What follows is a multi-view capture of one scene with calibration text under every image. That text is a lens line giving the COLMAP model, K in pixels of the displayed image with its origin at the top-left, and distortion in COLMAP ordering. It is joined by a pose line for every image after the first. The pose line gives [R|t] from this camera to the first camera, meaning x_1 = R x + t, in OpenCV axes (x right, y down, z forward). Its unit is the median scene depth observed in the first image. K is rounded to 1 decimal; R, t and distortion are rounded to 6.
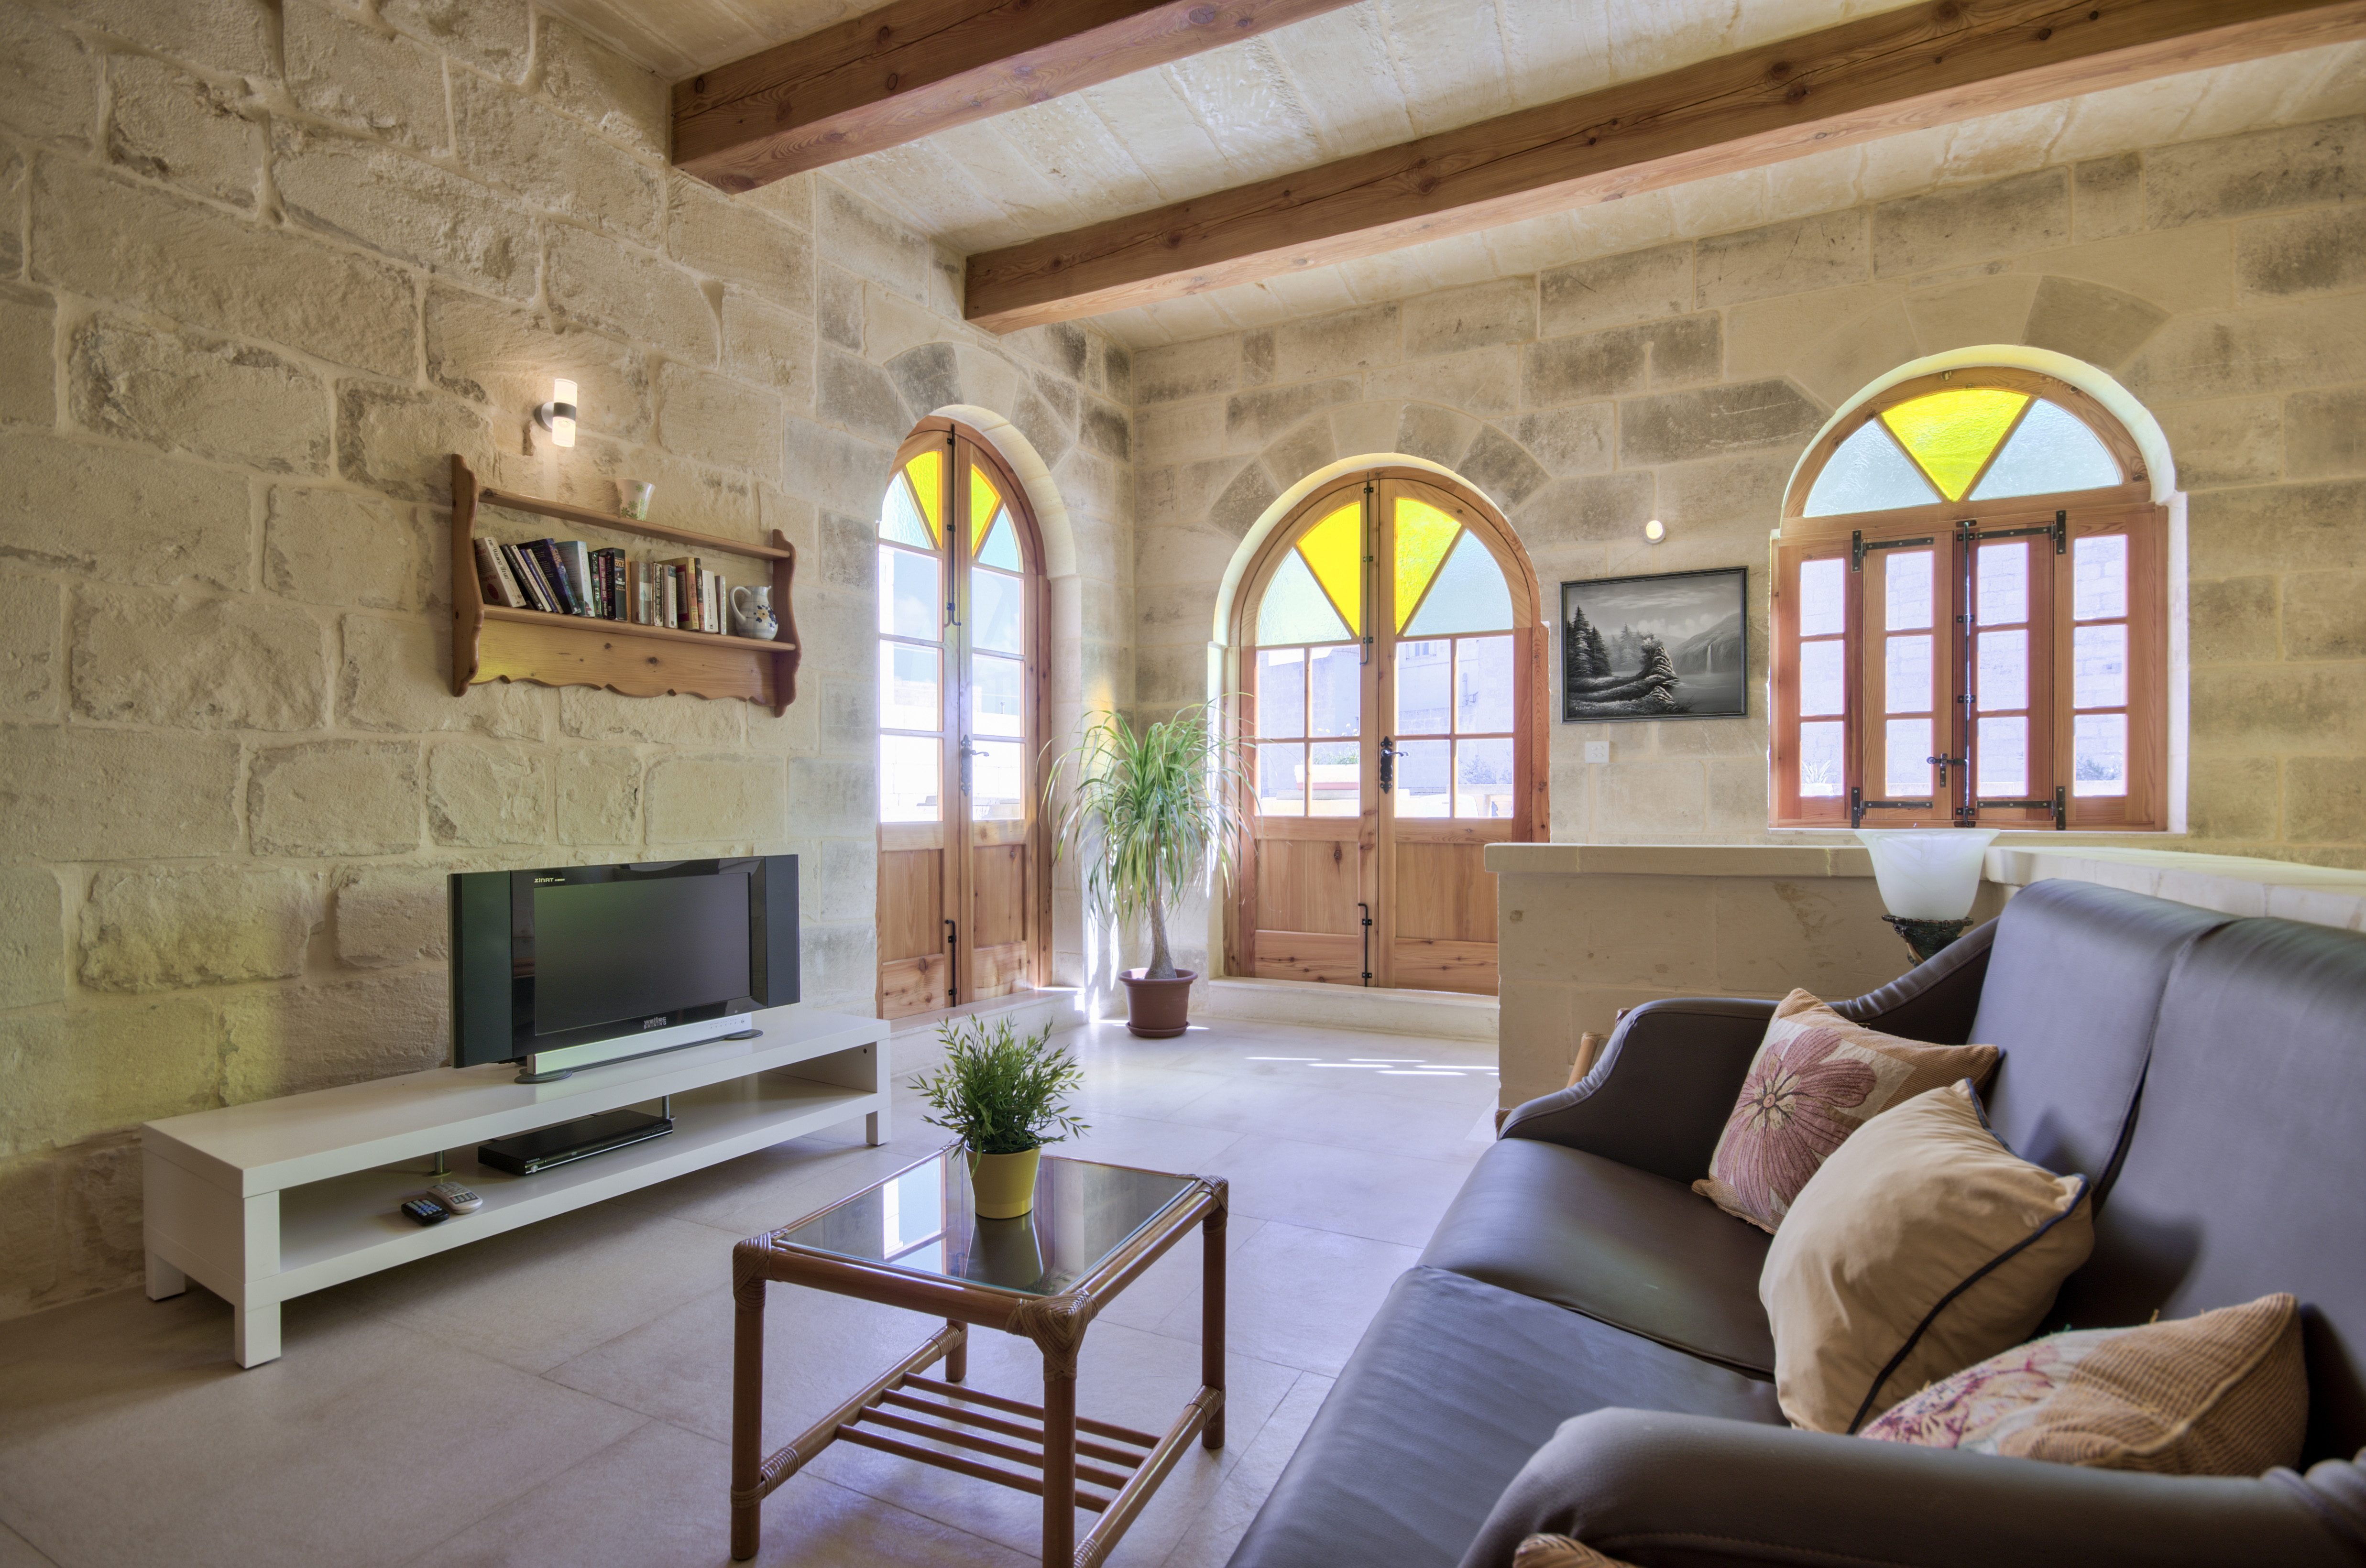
lens RADIAL K [[1083.1, 0, 1183.0], [0, 1083.1, 784.0], [0, 0, 1]] dist [0.023454, -0.012761]
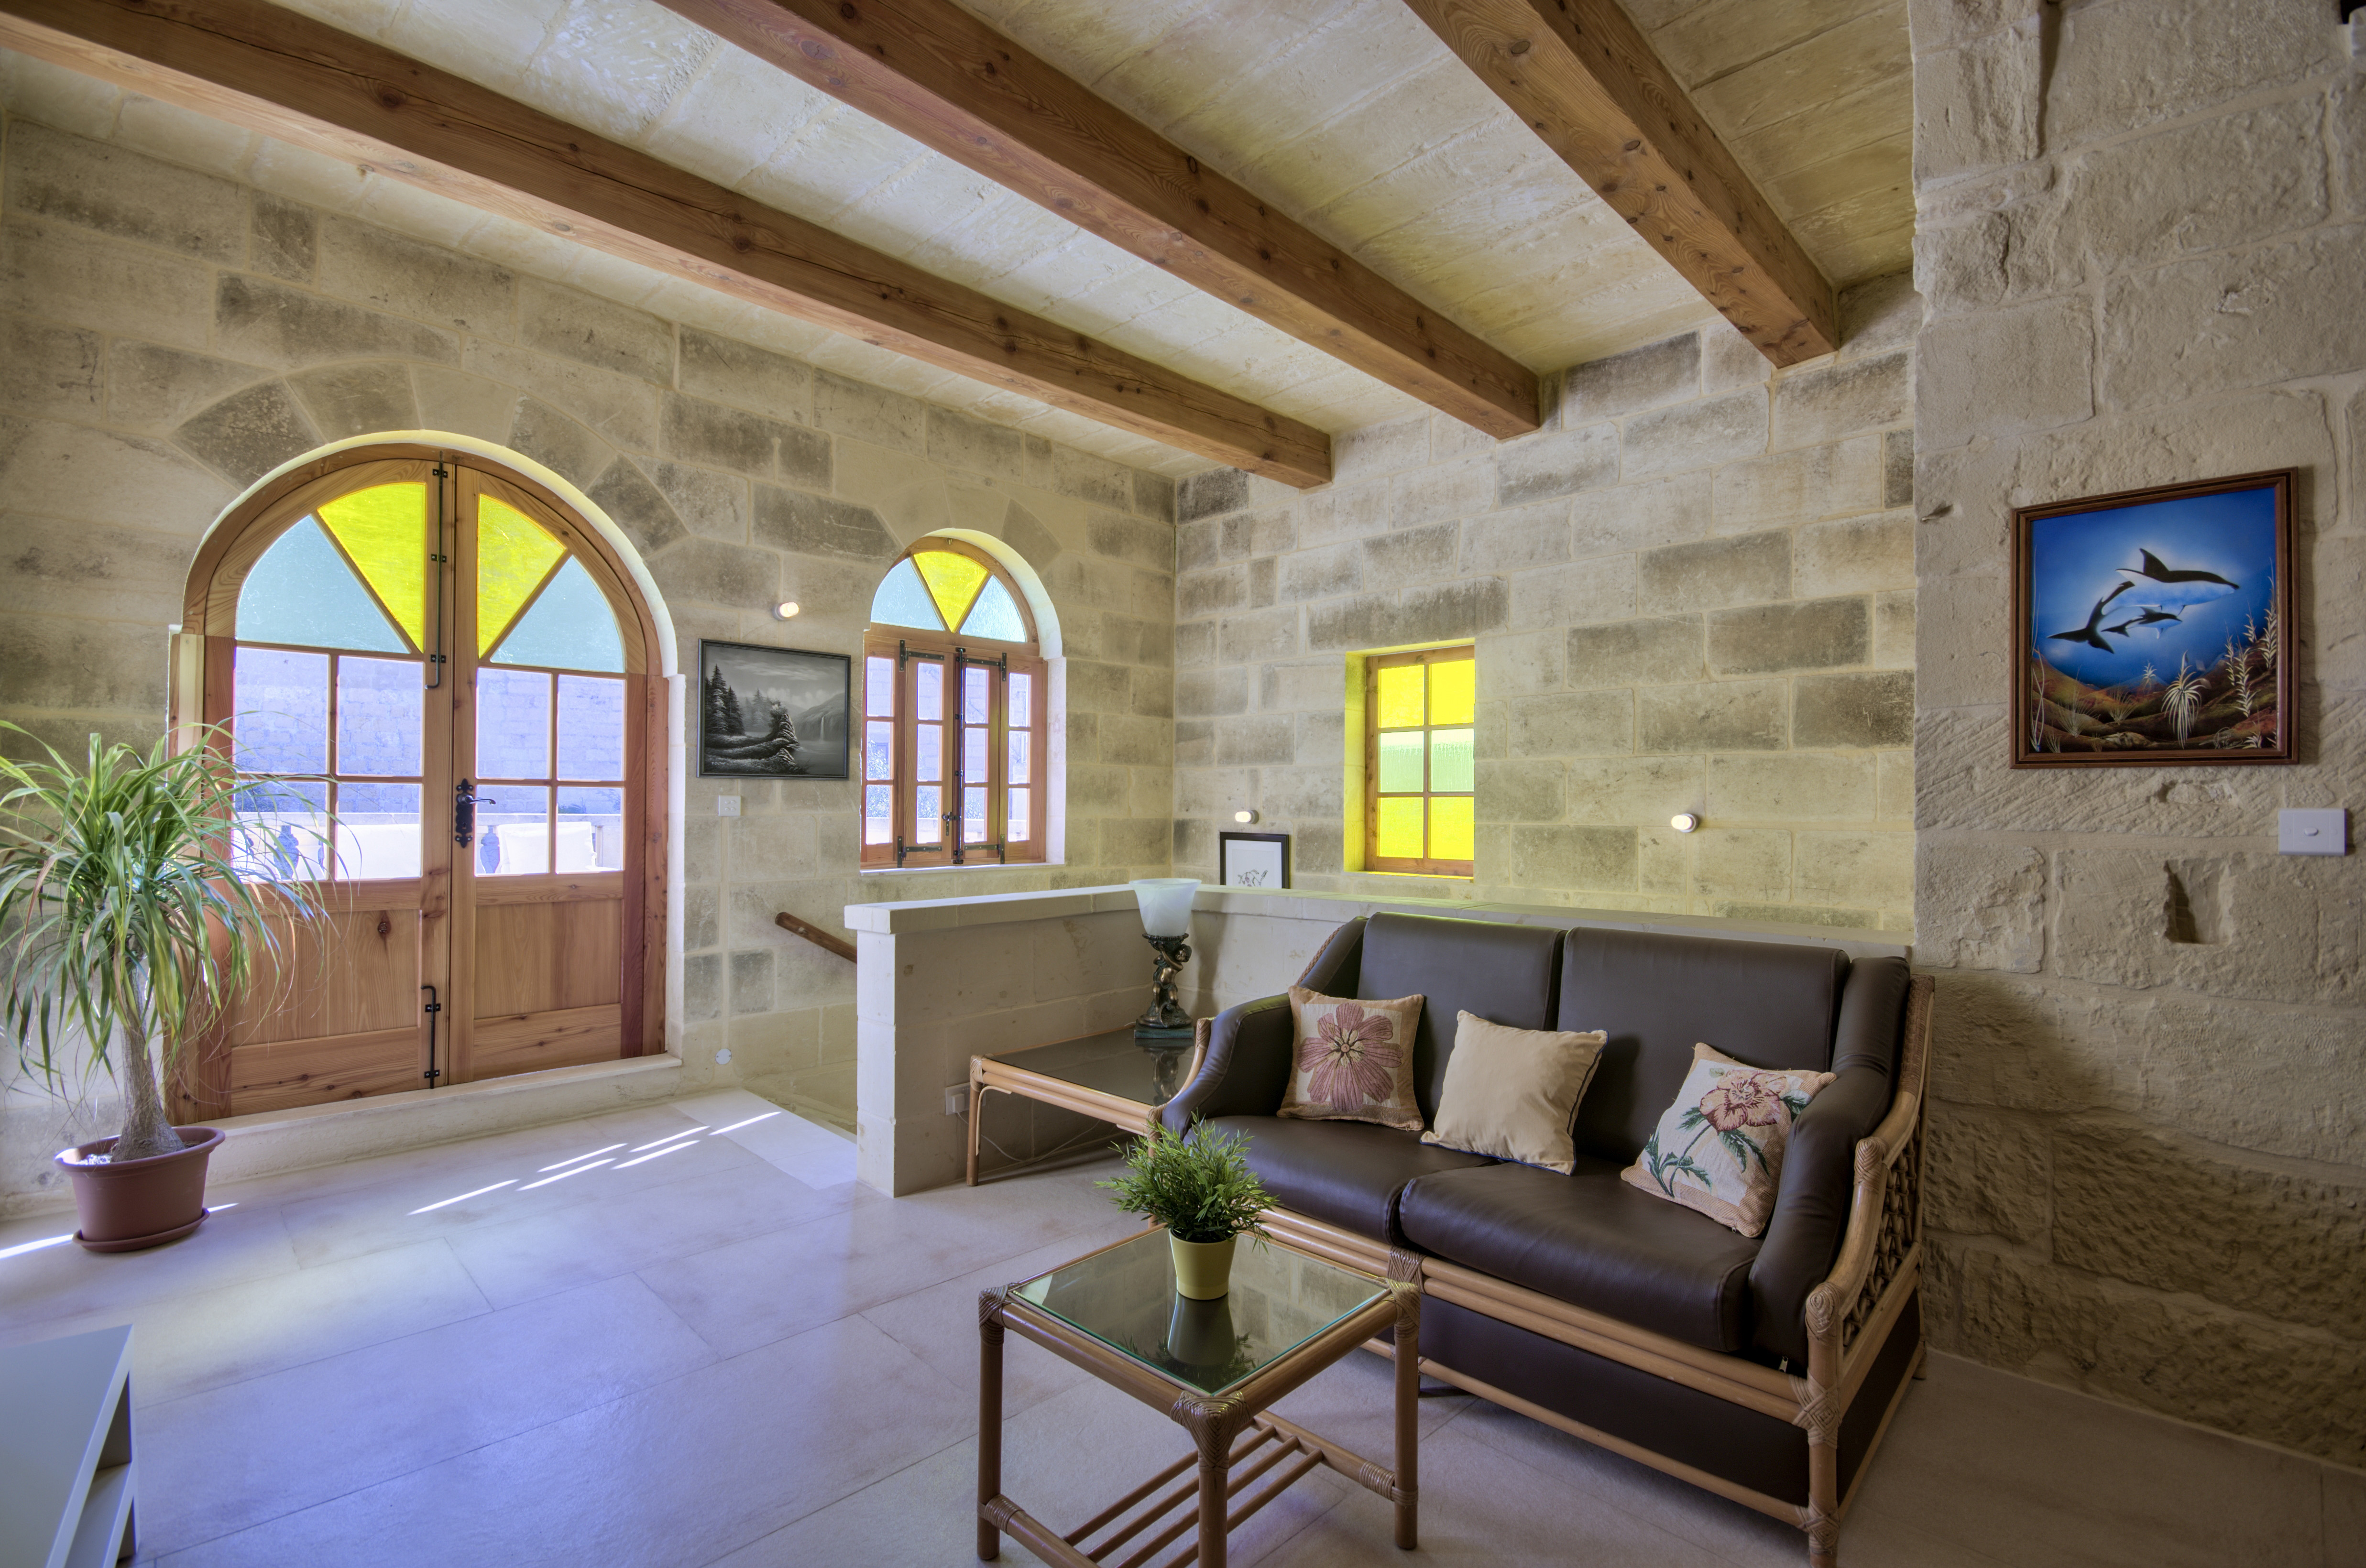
lens RADIAL K [[1054.7, 0, 1181.8], [0, 1054.7, 792.2], [0, 0, 1]] dist [0.000997, -0.005785]
pose [[0.334373, 0.016792, 0.942291, -0.435684], [-0.019120, 0.999756, -0.011032, -0.039699], [-0.942247, -0.014328, 0.334613, 0.242696]]
